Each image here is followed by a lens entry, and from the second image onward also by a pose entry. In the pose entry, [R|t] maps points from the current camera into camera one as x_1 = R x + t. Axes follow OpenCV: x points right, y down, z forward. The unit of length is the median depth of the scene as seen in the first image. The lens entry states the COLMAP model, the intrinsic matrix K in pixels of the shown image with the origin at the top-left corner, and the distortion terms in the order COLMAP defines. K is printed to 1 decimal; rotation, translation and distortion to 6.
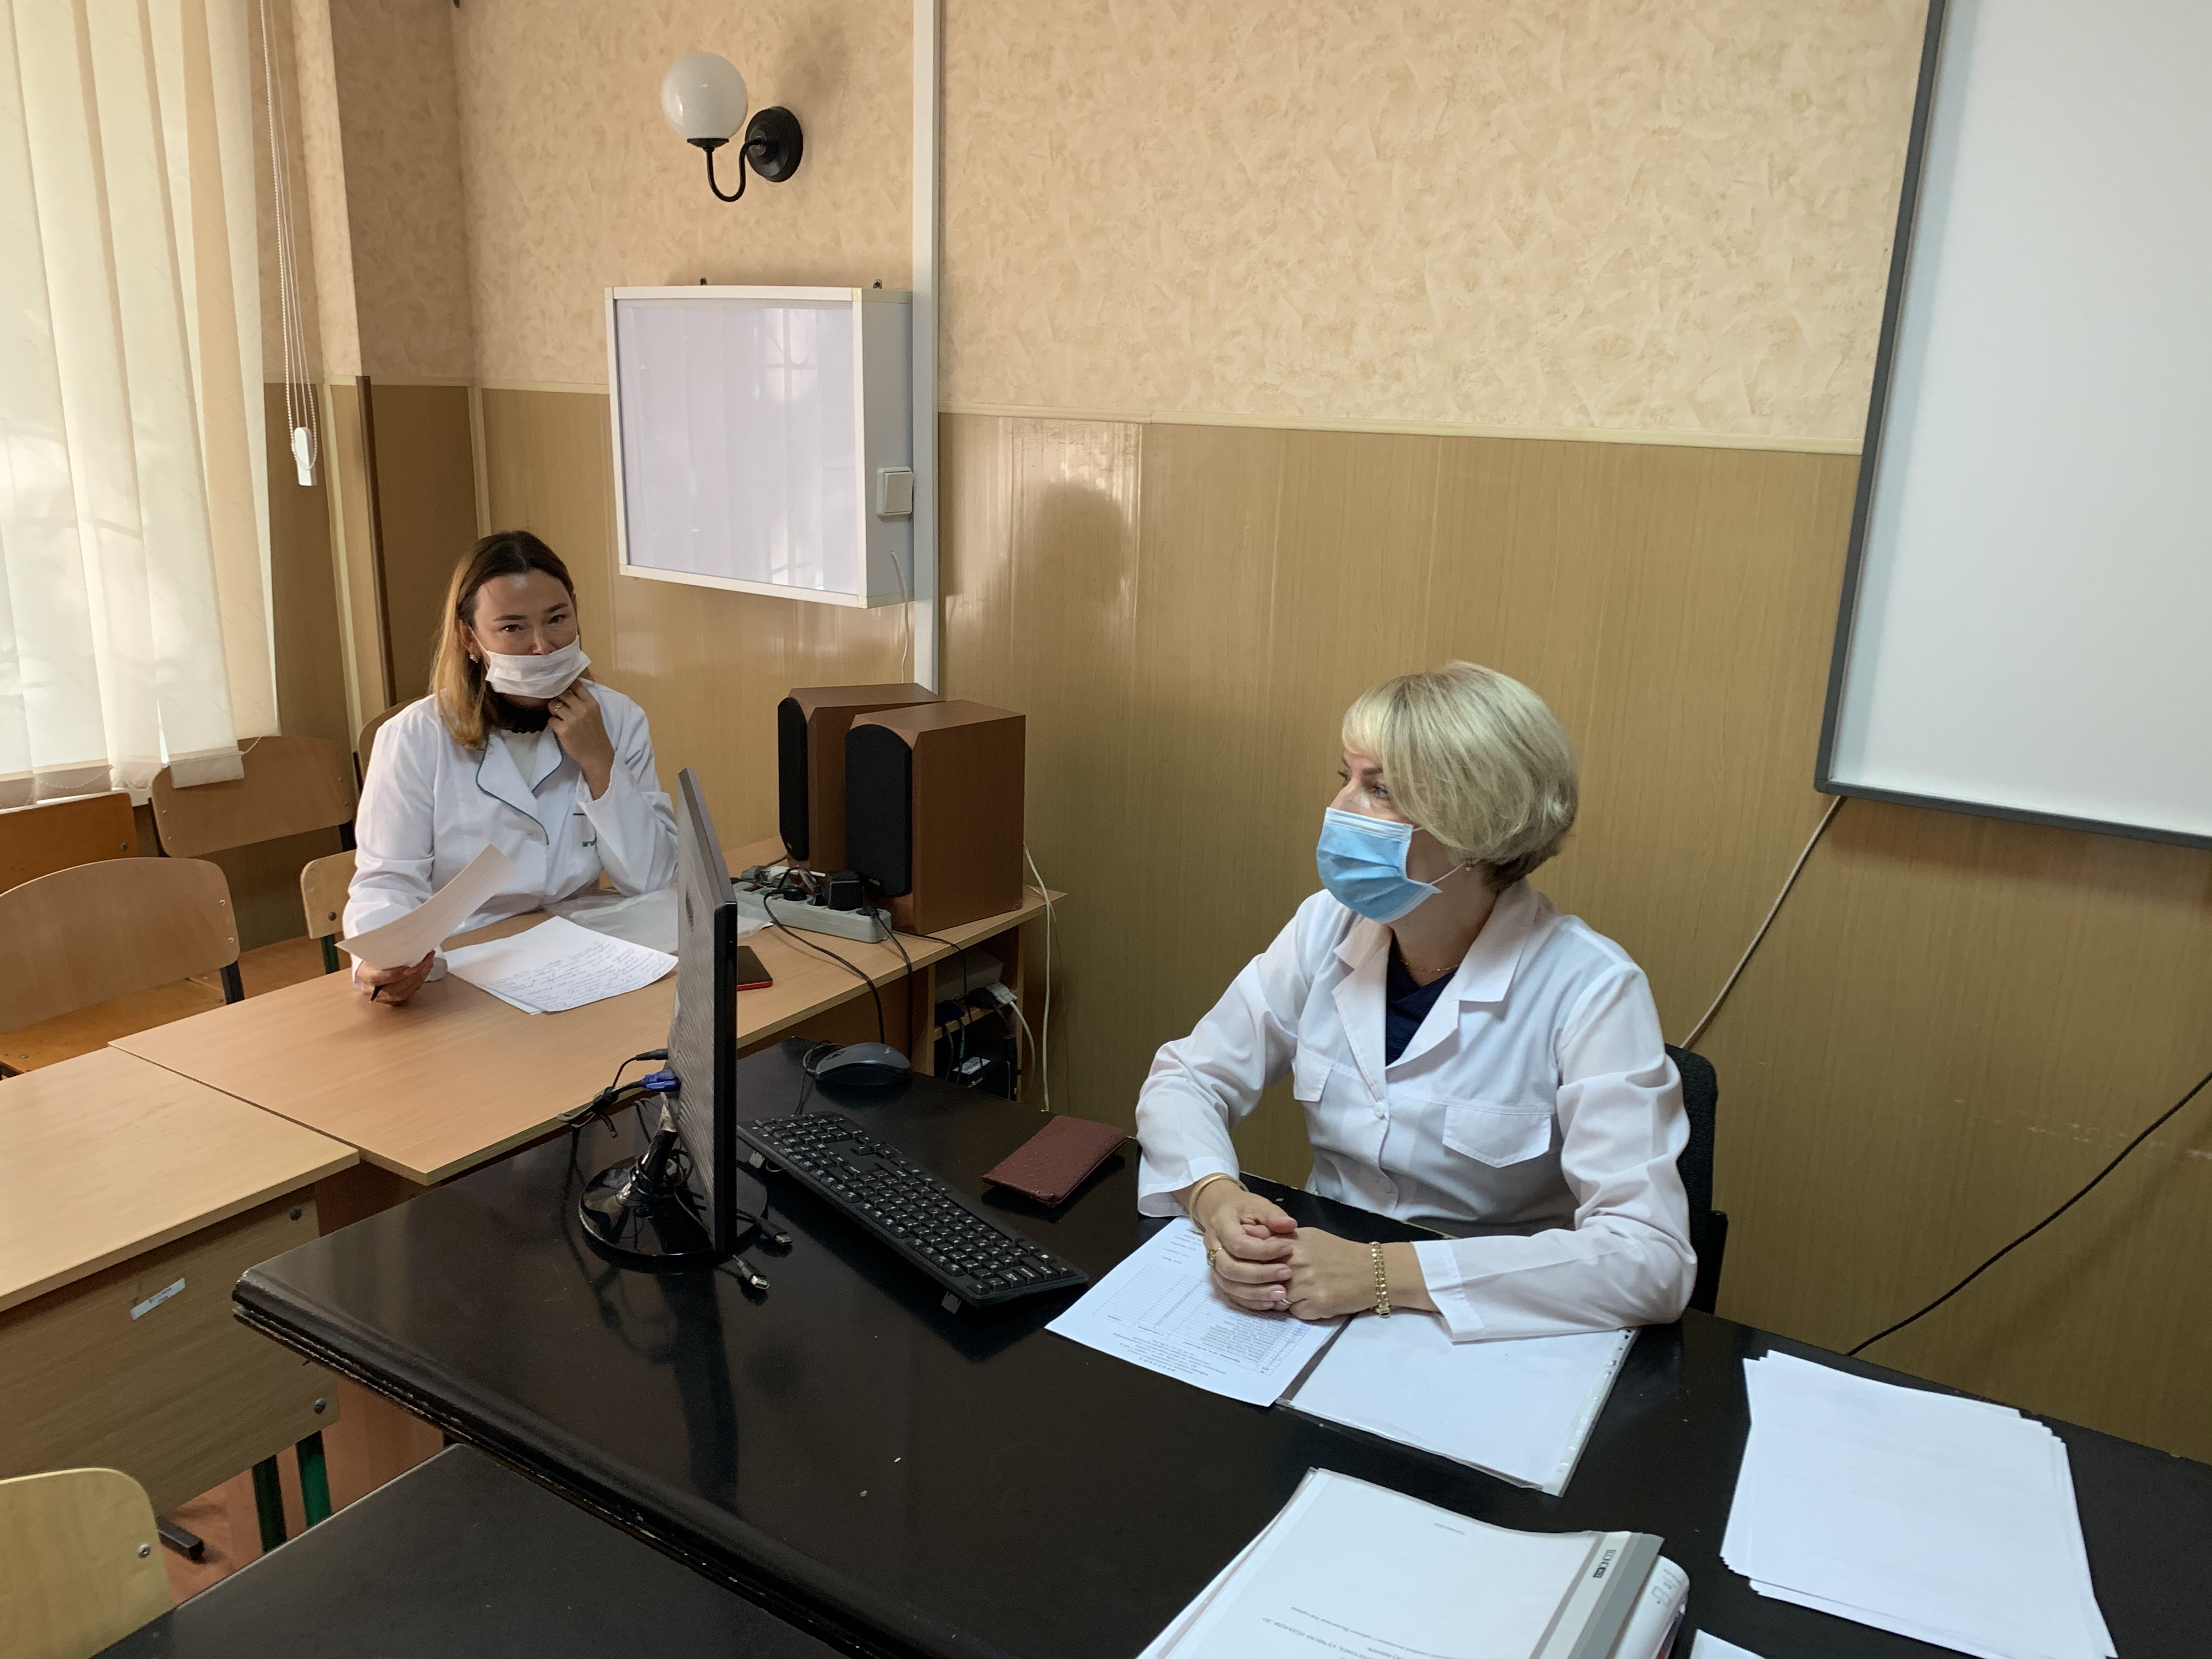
lens RADIAL K [[1679.6, 0, 1060.7], [0, 1679.6, 807.2], [0, 0, 1]] dist [0.030809, -0.031277]
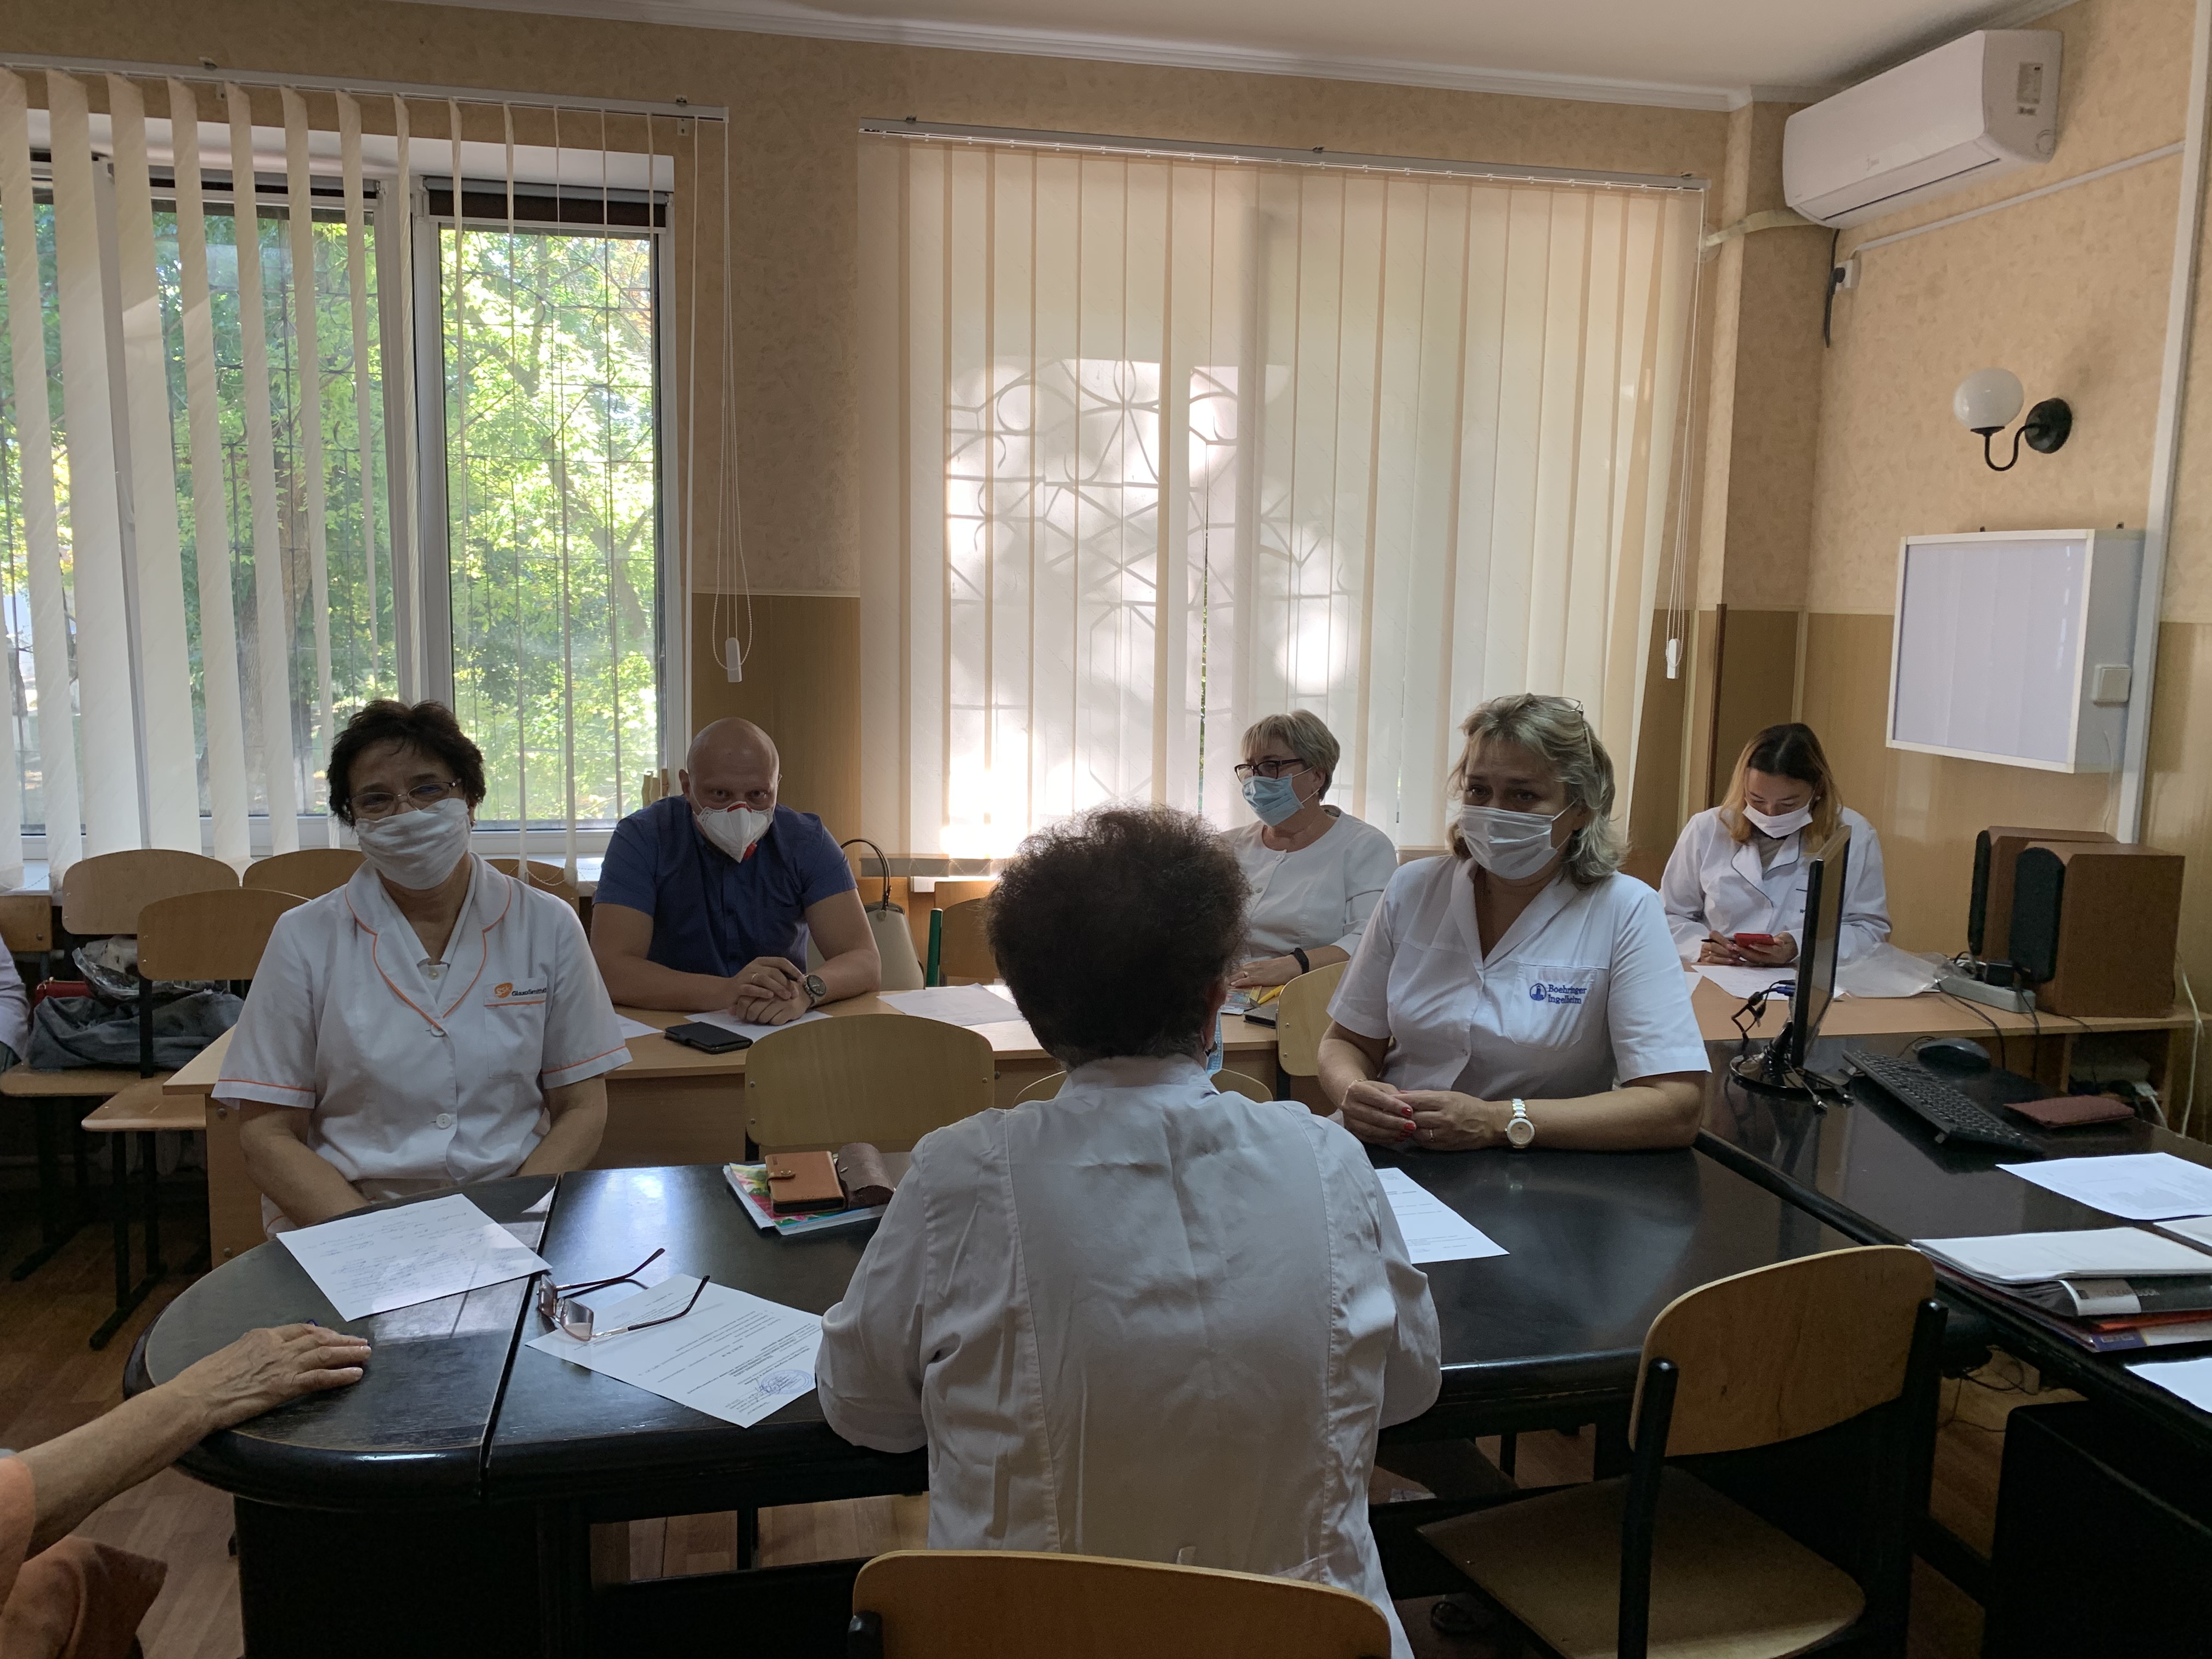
lens RADIAL K [[1679.6, 0, 1116.7], [0, 1679.6, 831.6], [0, 0, 1]] dist [0.030809, -0.031277]
pose [[0.727556, 0.086181, -0.680614, 0.235528], [-0.176316, 0.982244, -0.064102, 0.134411], [0.663005, 0.166641, 0.729833, -0.403423]]
